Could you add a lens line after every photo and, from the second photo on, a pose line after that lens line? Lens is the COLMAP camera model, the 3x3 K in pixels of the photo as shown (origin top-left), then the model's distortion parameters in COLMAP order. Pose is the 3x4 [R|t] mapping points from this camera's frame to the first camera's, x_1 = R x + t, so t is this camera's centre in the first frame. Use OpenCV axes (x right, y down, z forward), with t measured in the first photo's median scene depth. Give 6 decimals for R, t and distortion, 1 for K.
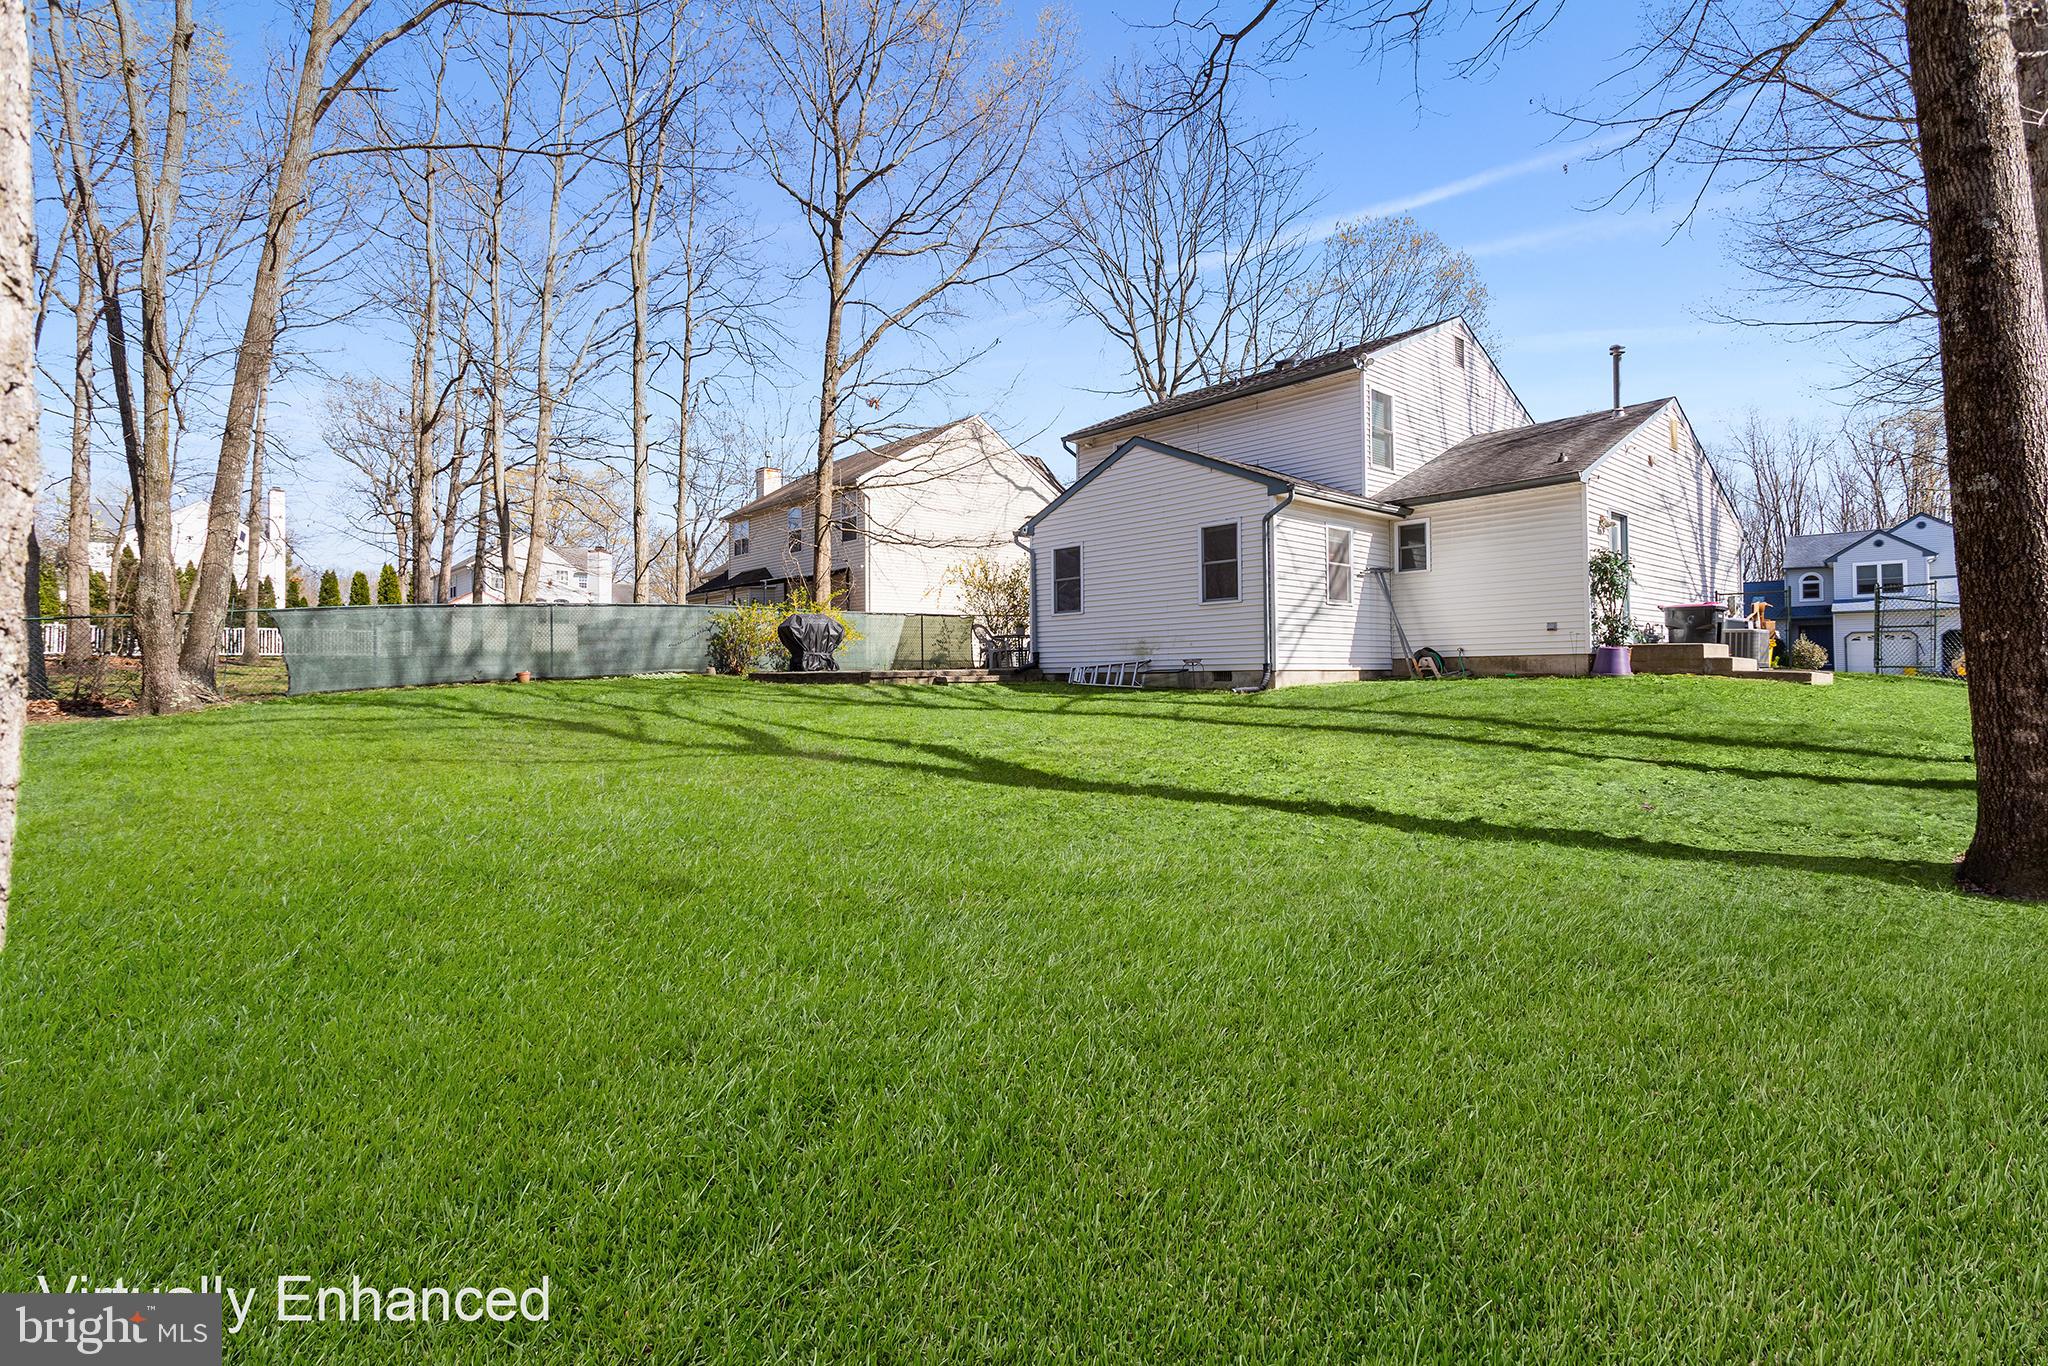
lens RADIAL K [[983.0, 0, 1026.7], [0, 983.0, 667.6], [0, 0, 1]] dist [0.001330, 0.000462]
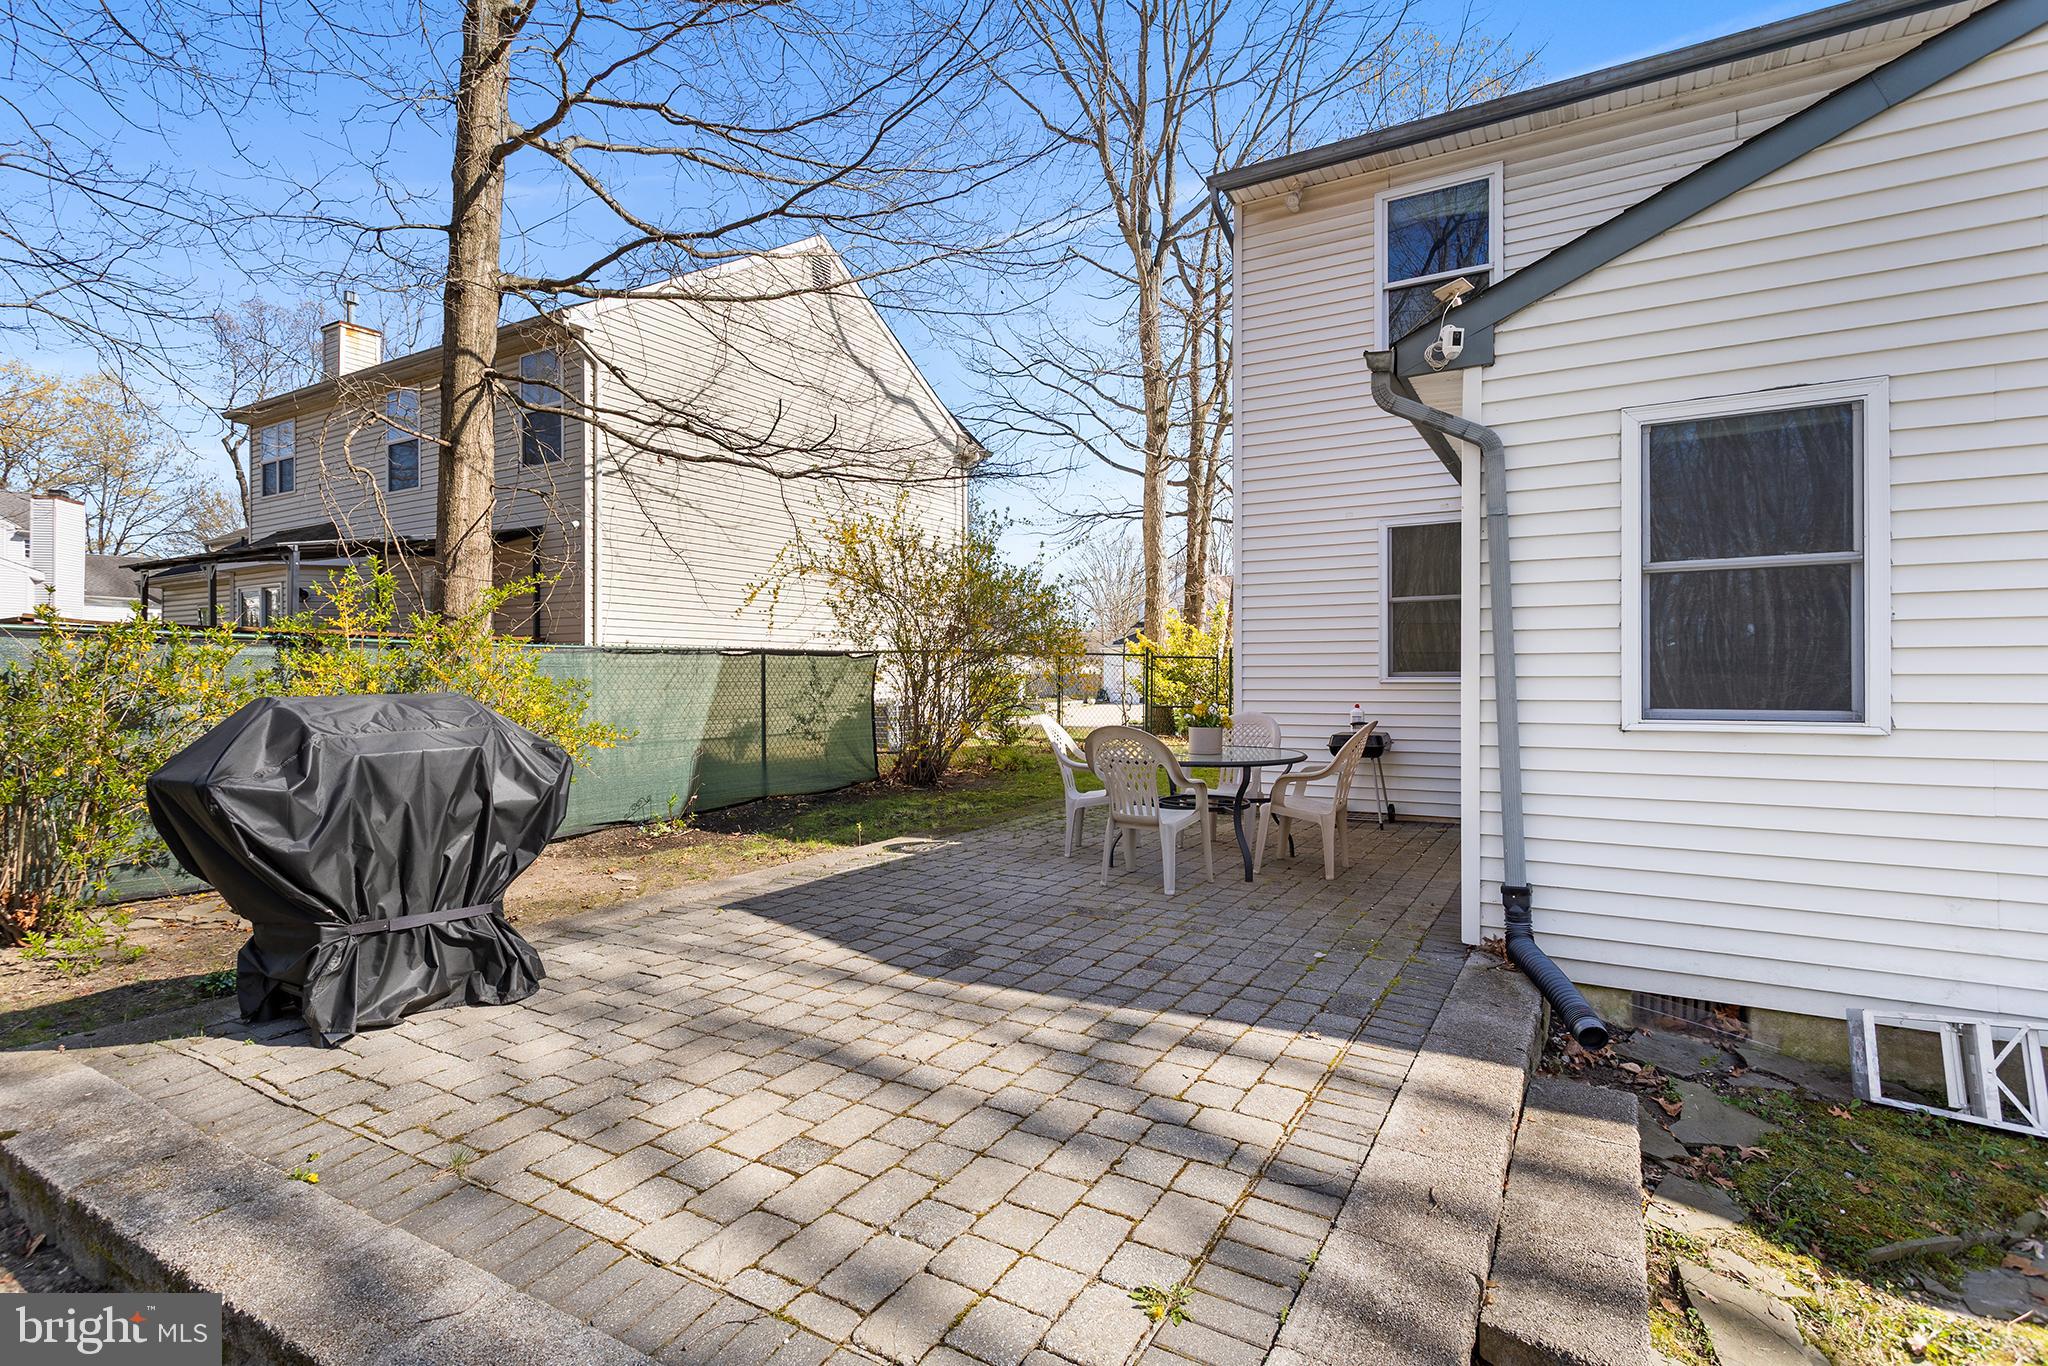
lens RADIAL K [[983.0, 0, 1005.2], [0, 983.0, 684.6], [0, 0, 1]] dist [0.001330, 0.000462]
pose [[0.959637, 0.006566, 0.281164, -0.124185], [-0.009725, 0.999904, 0.009843, -0.046864], [-0.281073, -0.012180, 0.959609, 0.620553]]
